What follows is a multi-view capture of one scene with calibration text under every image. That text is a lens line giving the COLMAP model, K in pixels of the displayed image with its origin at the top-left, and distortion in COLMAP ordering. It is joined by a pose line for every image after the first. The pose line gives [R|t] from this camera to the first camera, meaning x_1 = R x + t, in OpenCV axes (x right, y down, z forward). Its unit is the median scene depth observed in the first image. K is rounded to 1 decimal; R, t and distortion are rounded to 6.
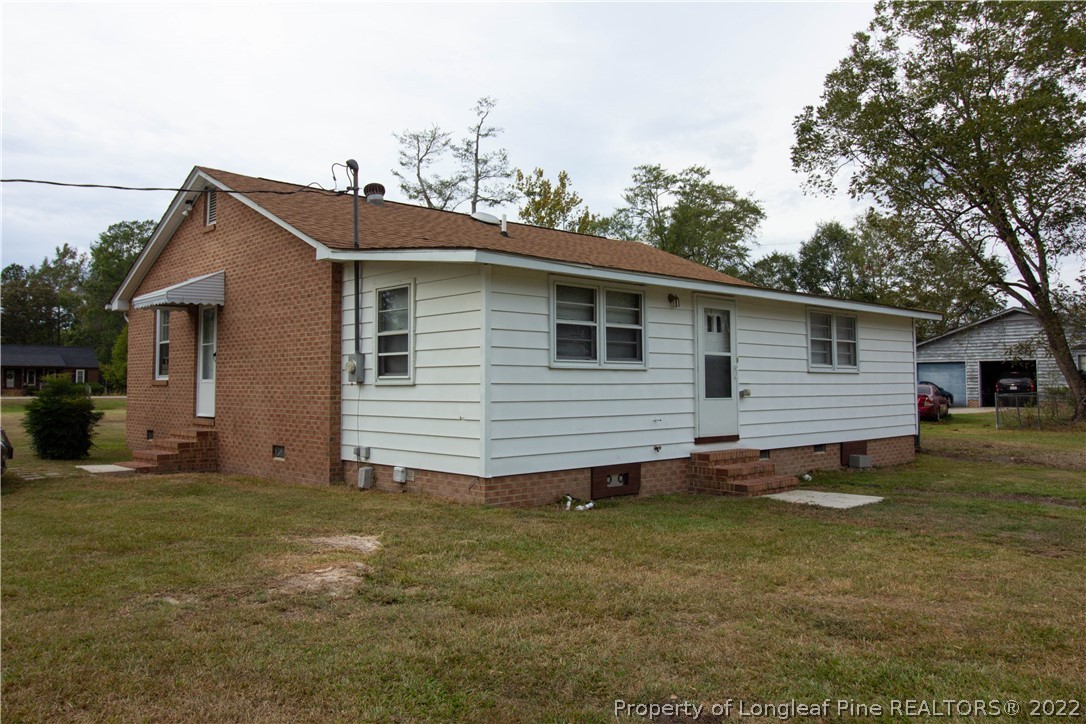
lens RADIAL K [[816.3, 0, 541.9], [0, 816.3, 360.4], [0, 0, 1]] dist [0.011668, 0.002926]
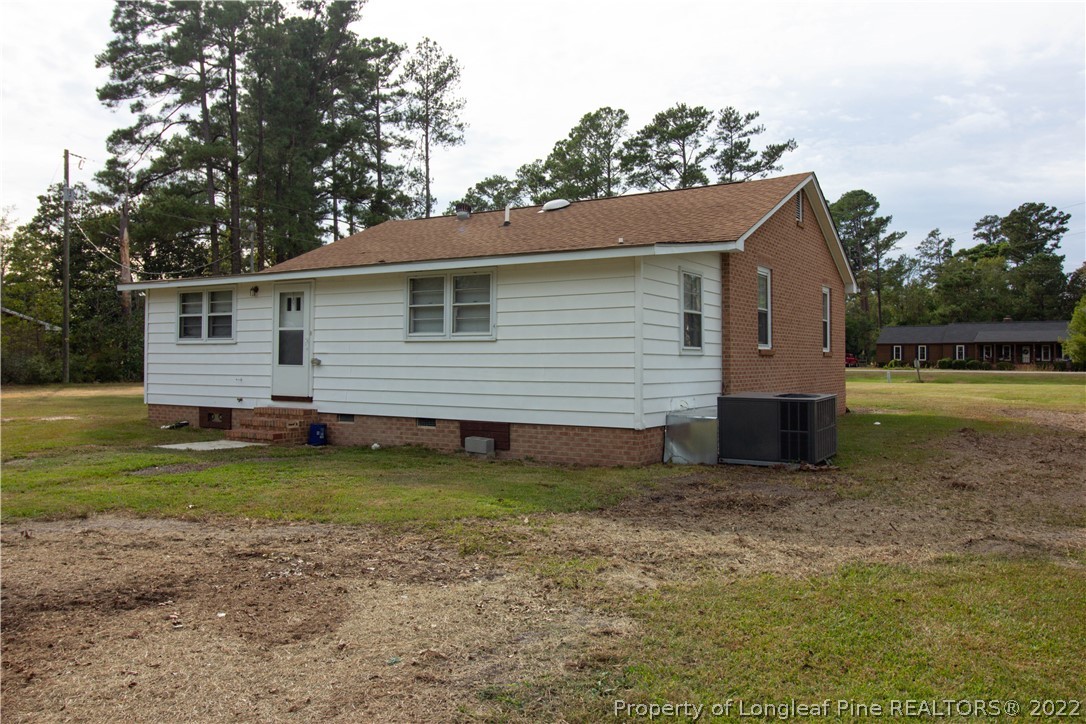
lens RADIAL K [[816.3, 0, 542.0], [0, 816.3, 361.6], [0, 0, 1]] dist [0.011668, 0.002926]
pose [[0.270276, 0.005236, -0.962769, 1.476801], [0.023960, 0.999639, 0.012162, 0.034517], [0.962485, -0.026355, 0.270053, 1.018002]]
